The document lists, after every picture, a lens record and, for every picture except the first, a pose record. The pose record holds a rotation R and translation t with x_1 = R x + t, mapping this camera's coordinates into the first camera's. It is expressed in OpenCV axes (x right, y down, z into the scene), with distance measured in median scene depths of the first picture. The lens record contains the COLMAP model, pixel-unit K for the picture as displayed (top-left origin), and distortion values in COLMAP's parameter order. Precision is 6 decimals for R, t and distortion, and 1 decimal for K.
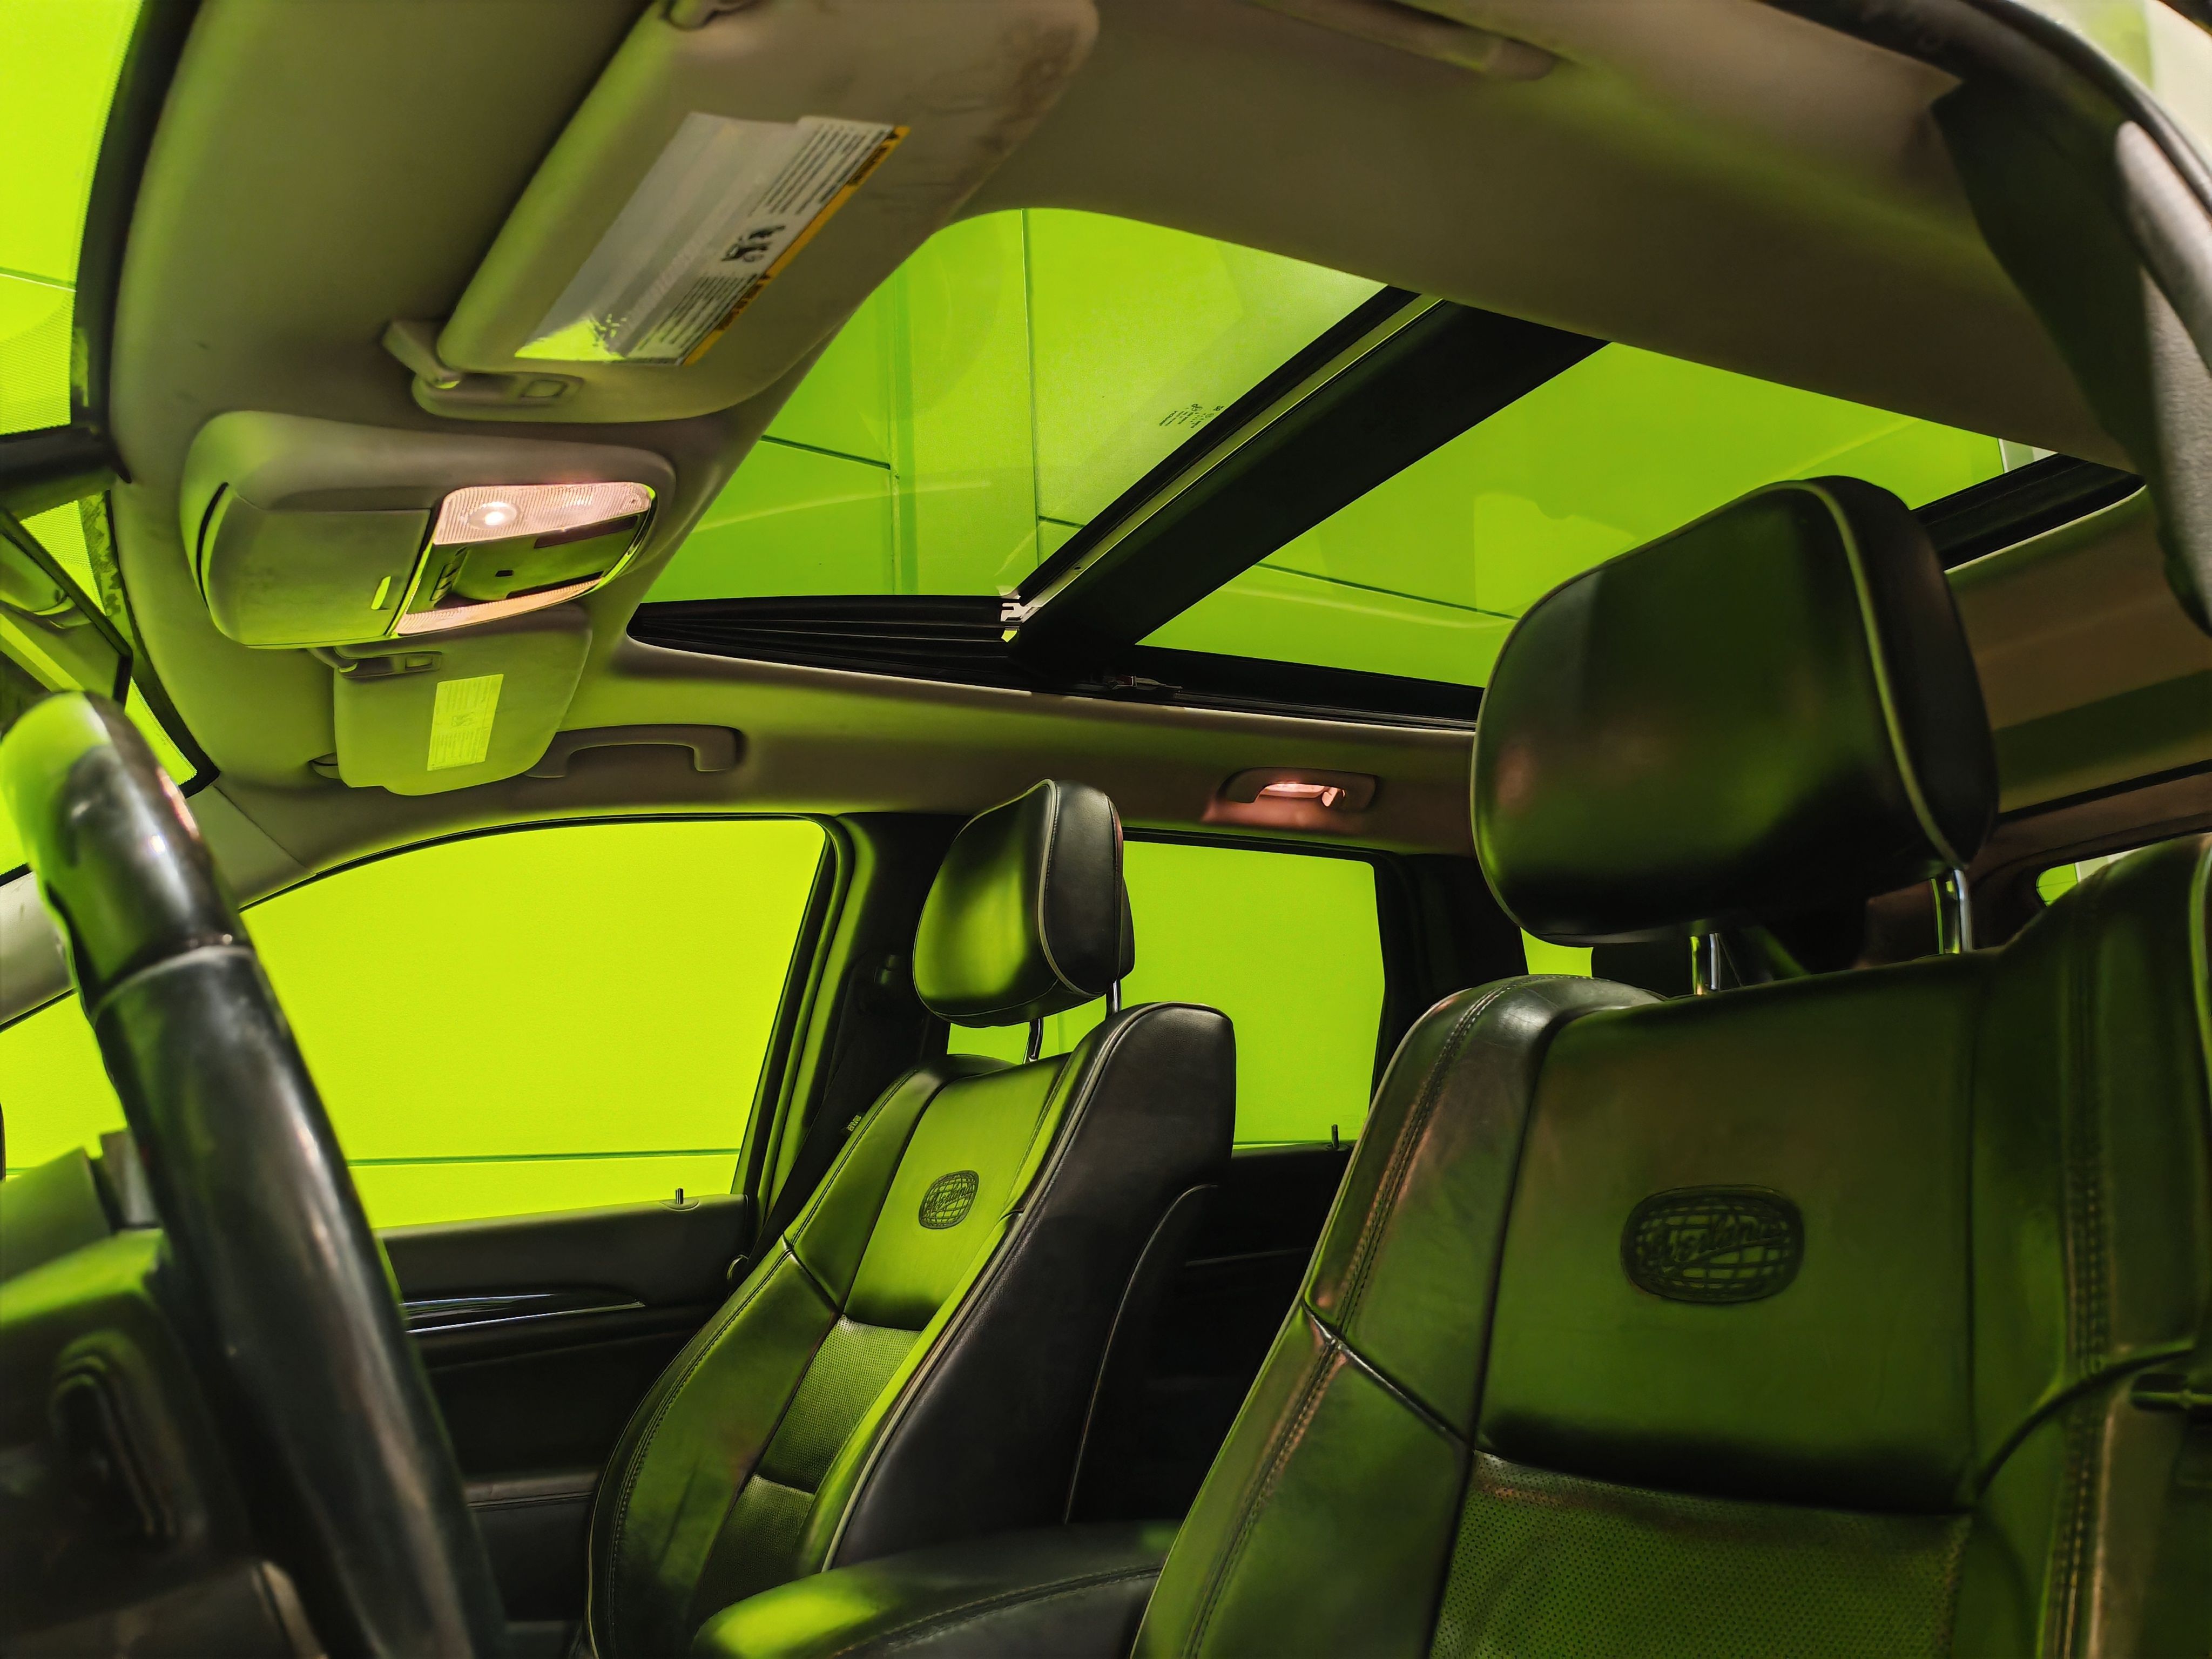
lens RADIAL K [[1606.7, 0, 1106.0], [0, 1606.7, 829.5], [0, 0, 1]] dist [-0.004664, -0.000720]
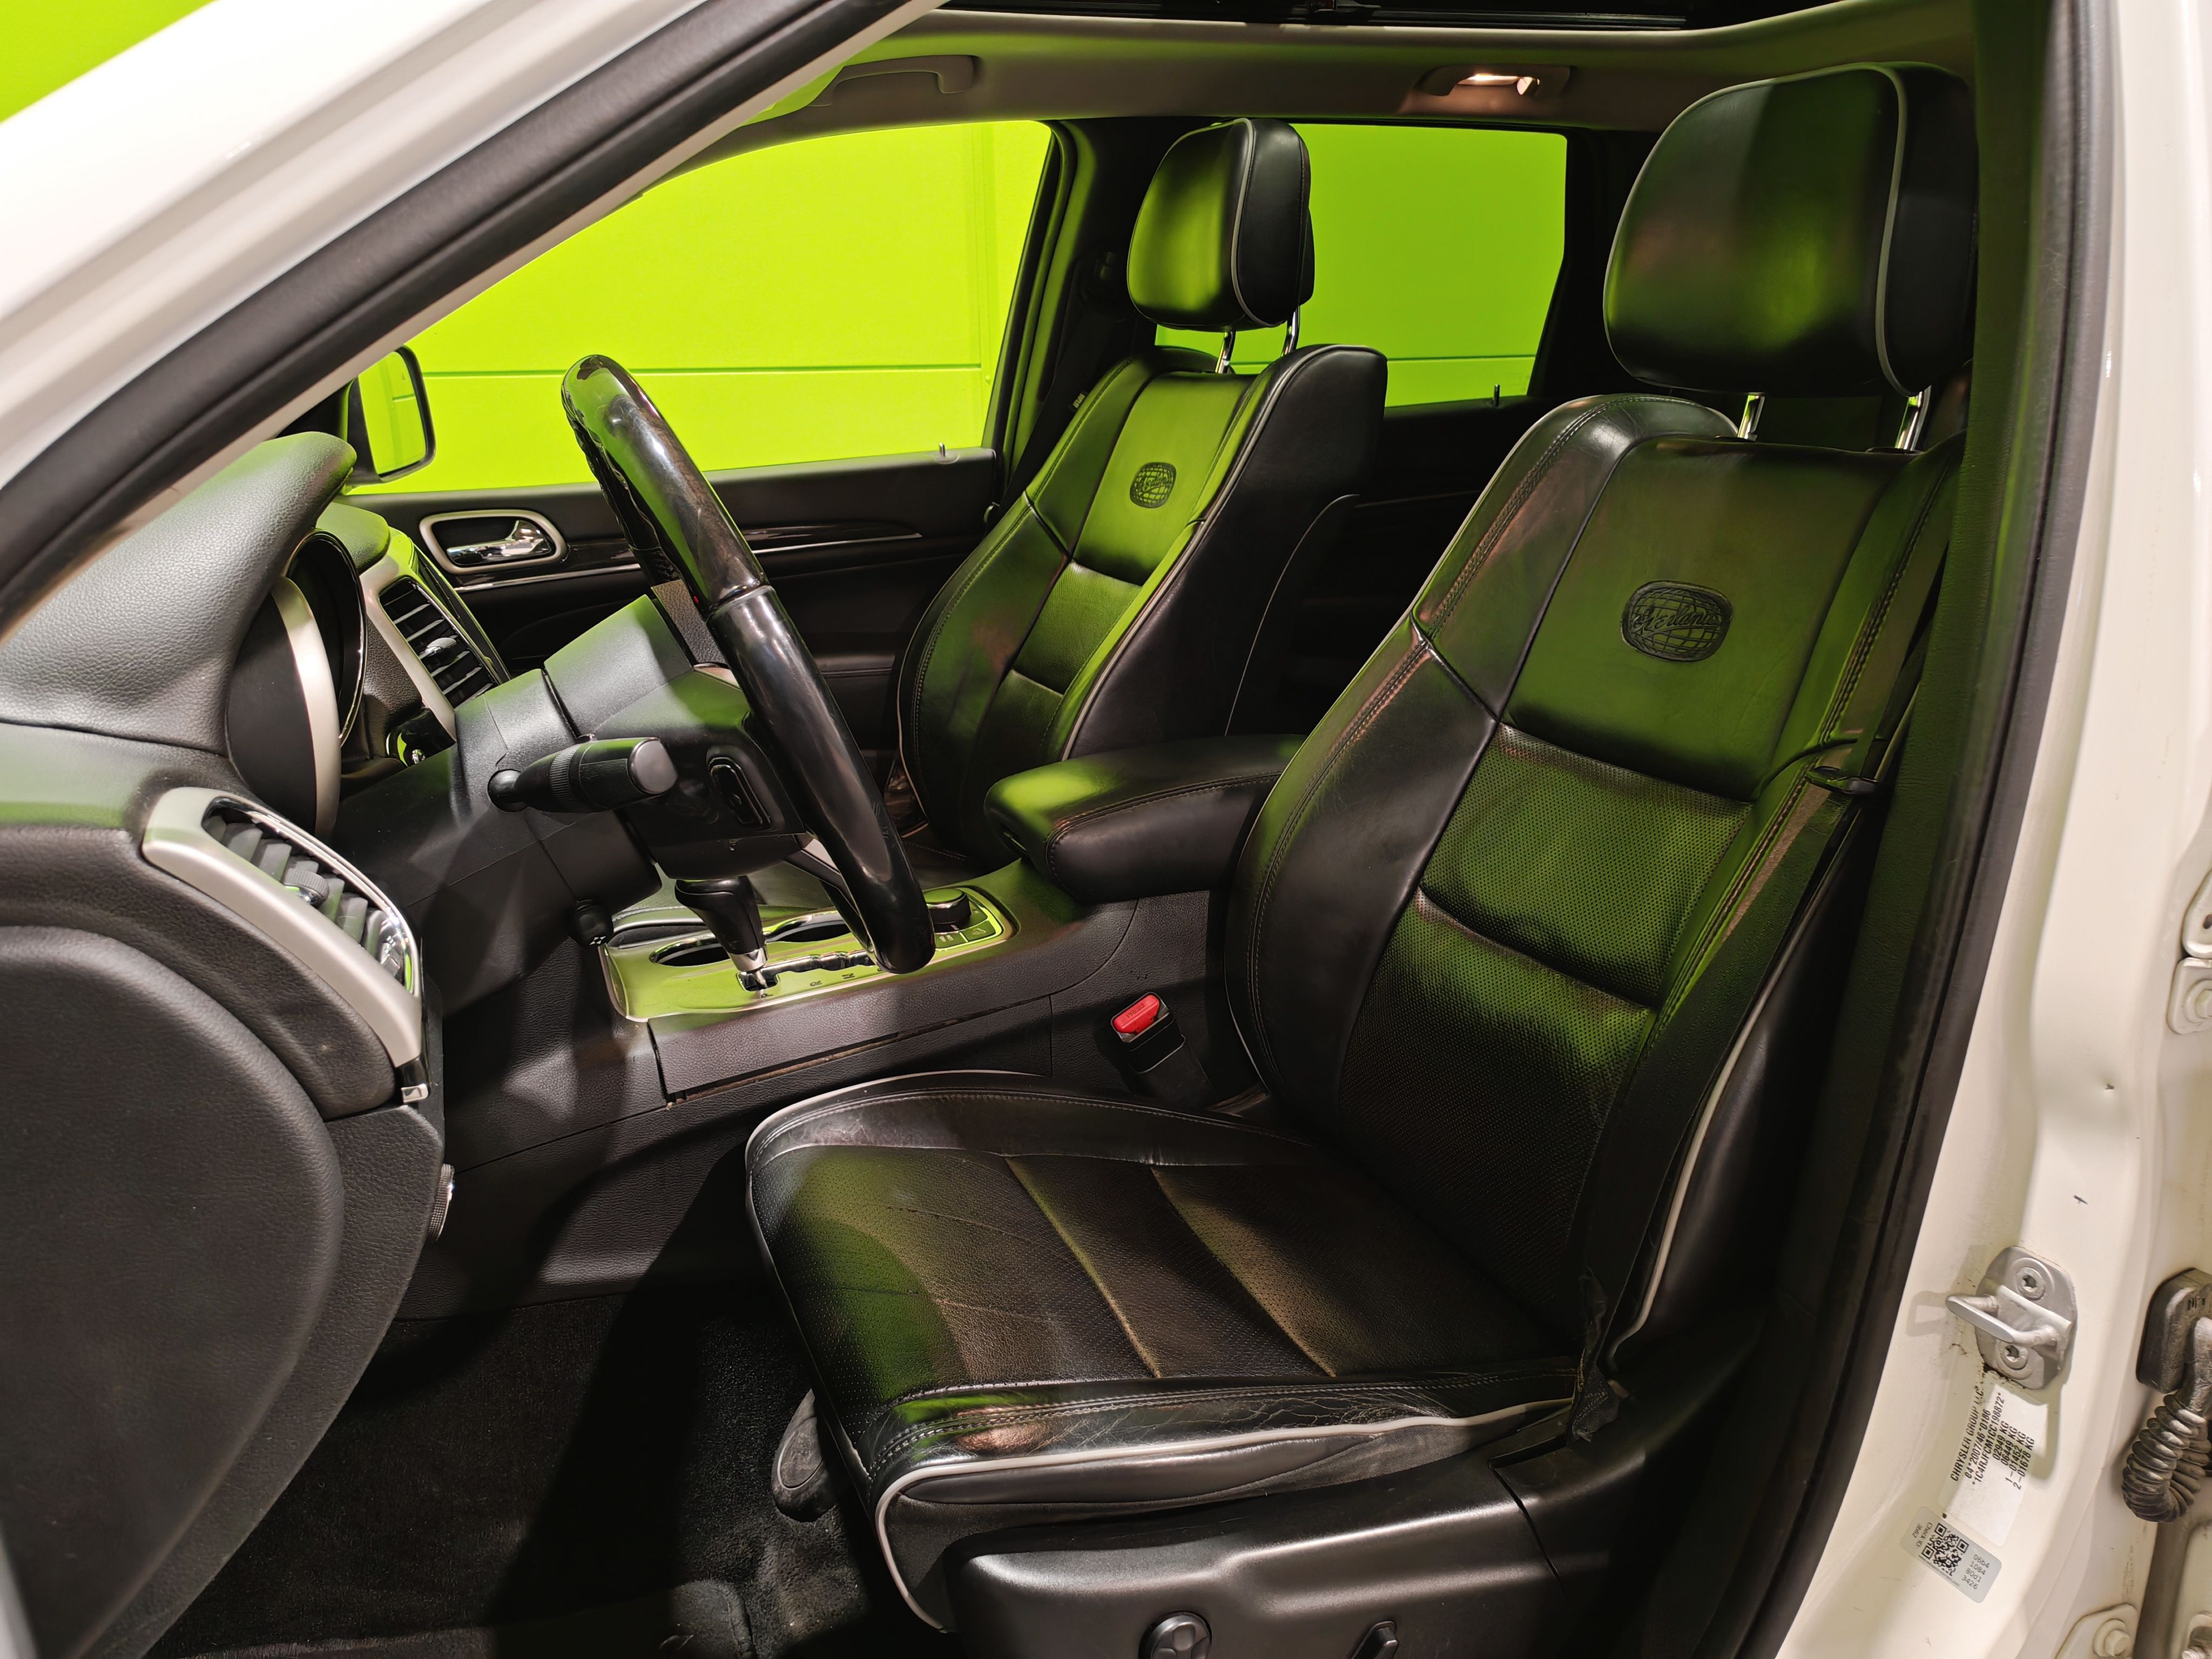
lens RADIAL K [[1606.7, 0, 1106.0], [0, 1606.7, 829.5], [0, 0, 1]] dist [-0.004664, -0.000720]
pose [[0.990275, 0.069426, -0.120565, 0.035752], [0.003961, 0.852171, 0.523249, -0.191319], [0.139068, -0.518638, 0.843608, -0.213876]]
